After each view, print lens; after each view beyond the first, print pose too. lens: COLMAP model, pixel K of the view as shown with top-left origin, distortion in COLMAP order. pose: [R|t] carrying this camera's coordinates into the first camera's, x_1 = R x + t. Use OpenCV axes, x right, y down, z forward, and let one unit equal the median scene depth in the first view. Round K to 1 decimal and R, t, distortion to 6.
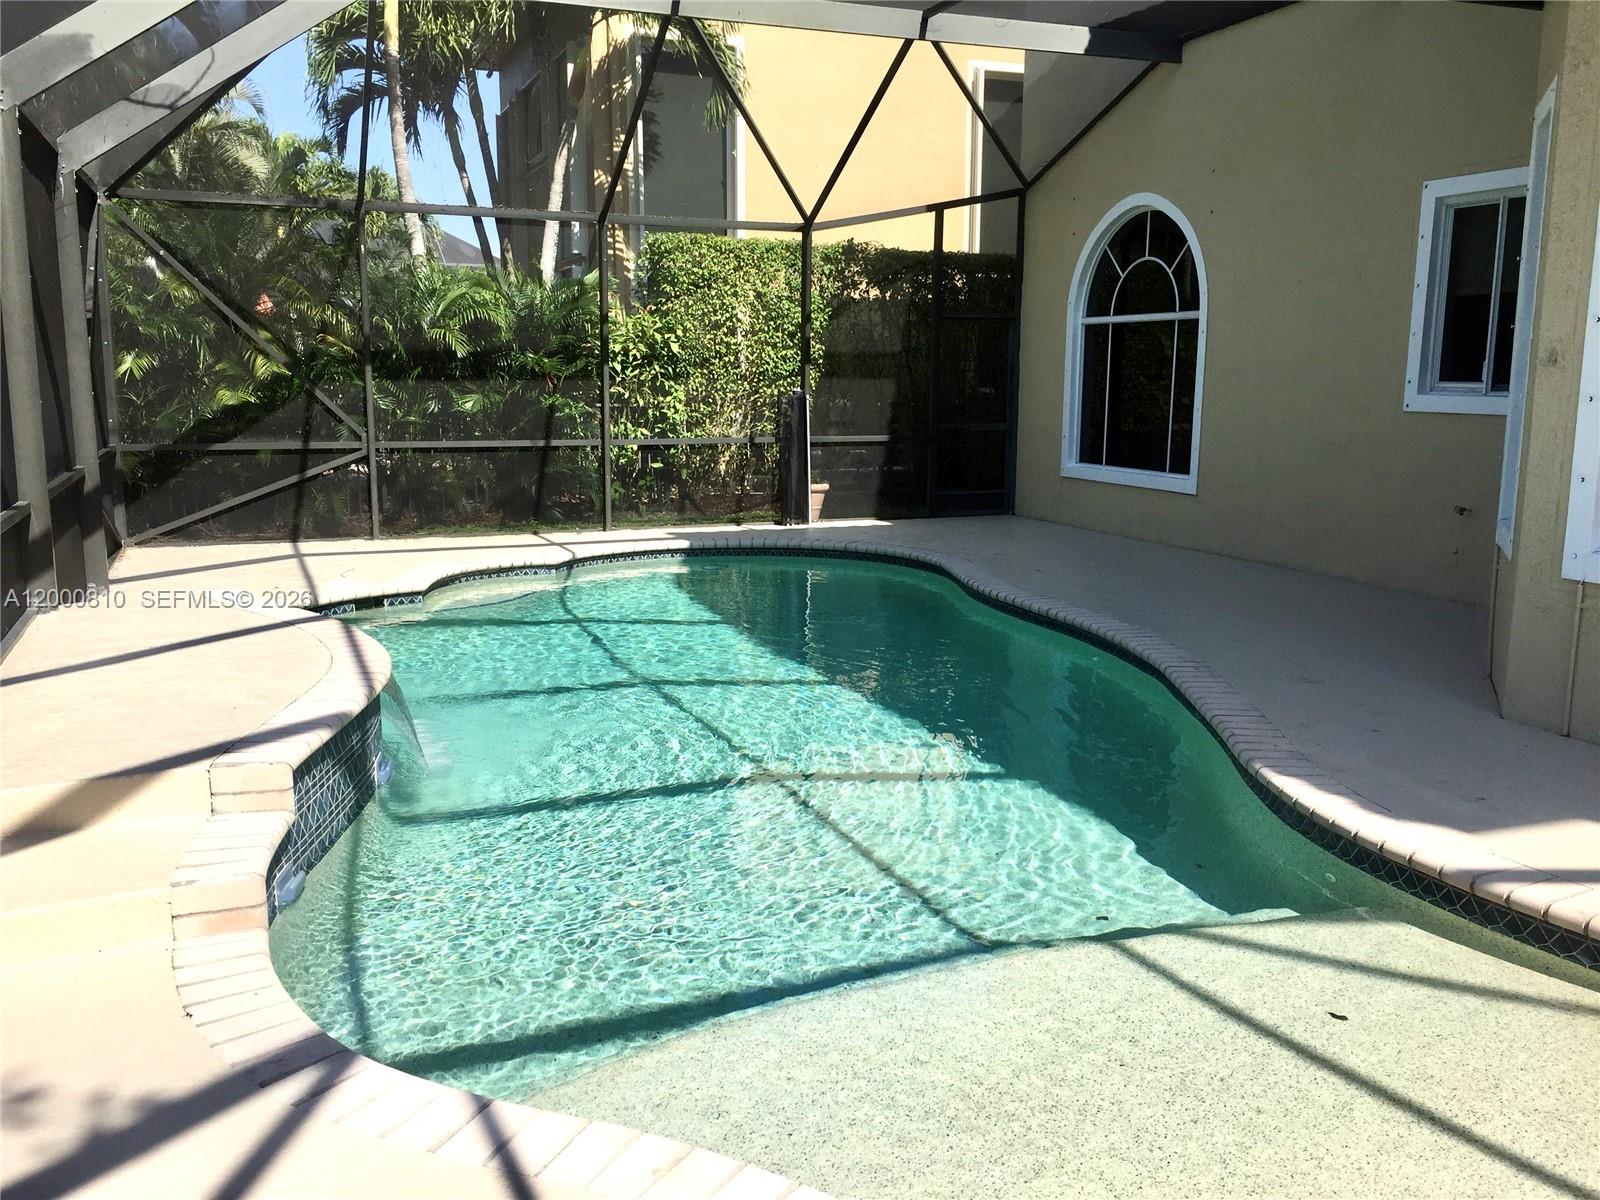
lens RADIAL K [[1383.5, 0, 800.0], [0, 1383.5, 600.0], [0, 0, 1]] dist [0.083509, -0.102938]
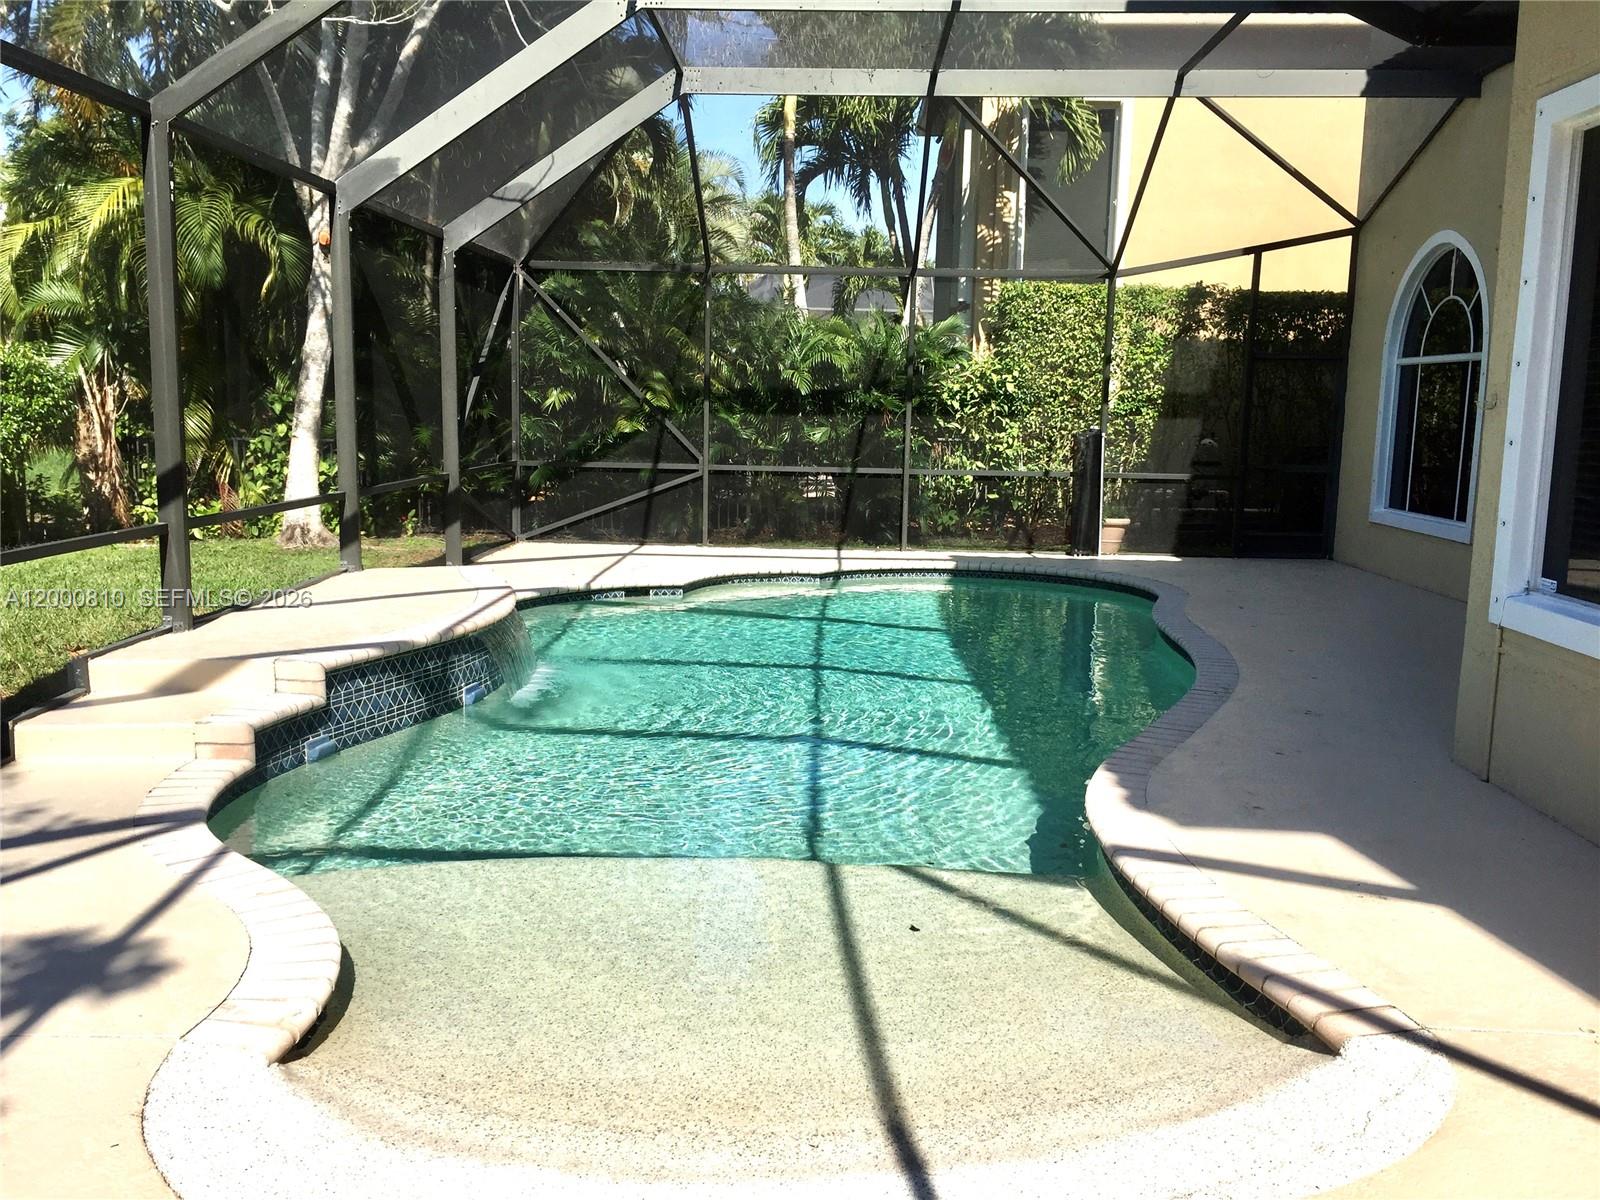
lens RADIAL K [[1383.5, 0, 800.0], [0, 1383.5, 600.0], [0, 0, 1]] dist [0.083509, -0.102938]
pose [[0.916515, 0.068998, -0.394004, 0.216066], [-0.080321, 0.996693, -0.012298, 0.009224], [0.391853, 0.042919, 0.919026, -0.048437]]
